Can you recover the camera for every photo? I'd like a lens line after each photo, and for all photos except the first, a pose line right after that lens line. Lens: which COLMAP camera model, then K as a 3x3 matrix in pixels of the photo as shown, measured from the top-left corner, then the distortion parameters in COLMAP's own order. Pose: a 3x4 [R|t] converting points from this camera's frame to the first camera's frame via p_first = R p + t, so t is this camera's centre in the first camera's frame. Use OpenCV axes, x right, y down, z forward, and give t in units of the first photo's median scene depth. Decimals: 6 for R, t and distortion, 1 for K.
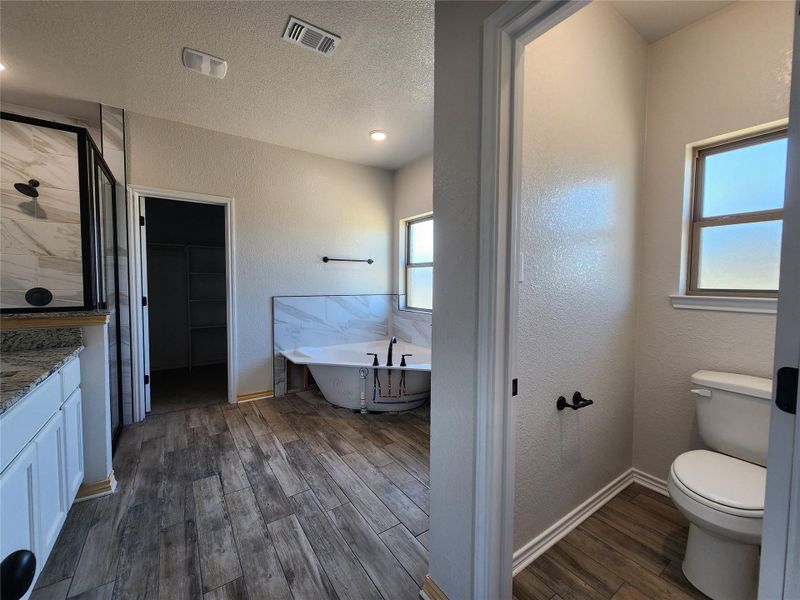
lens RADIAL K [[327.0, 0, 398.4], [0, 327.0, 296.3], [0, 0, 1]] dist [-0.000209, -0.000269]
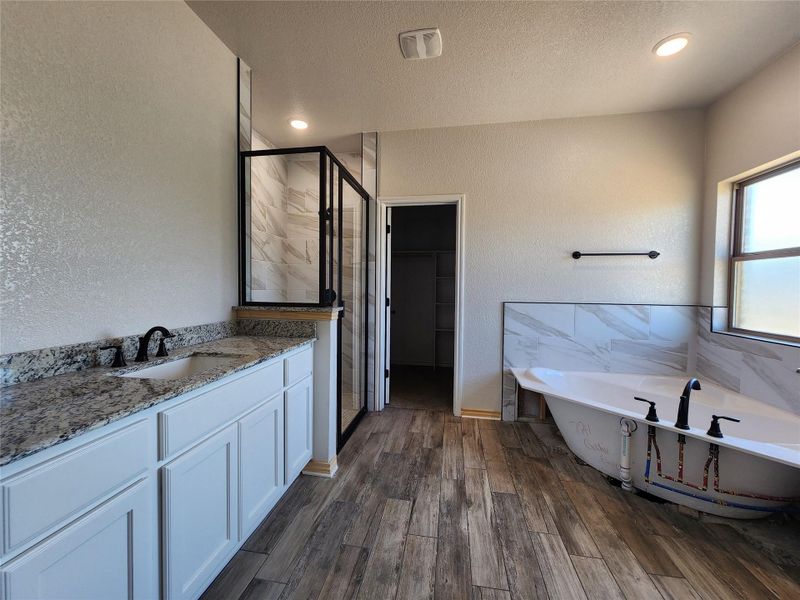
lens RADIAL K [[327.0, 0, 395.9], [0, 327.0, 296.7], [0, 0, 1]] dist [-0.000209, -0.000269]
pose [[0.710959, 0.023102, -0.702854, 0.015171], [-0.037657, 0.999277, -0.005246, 0.002577], [0.702225, 0.030197, 0.711314, 0.243091]]
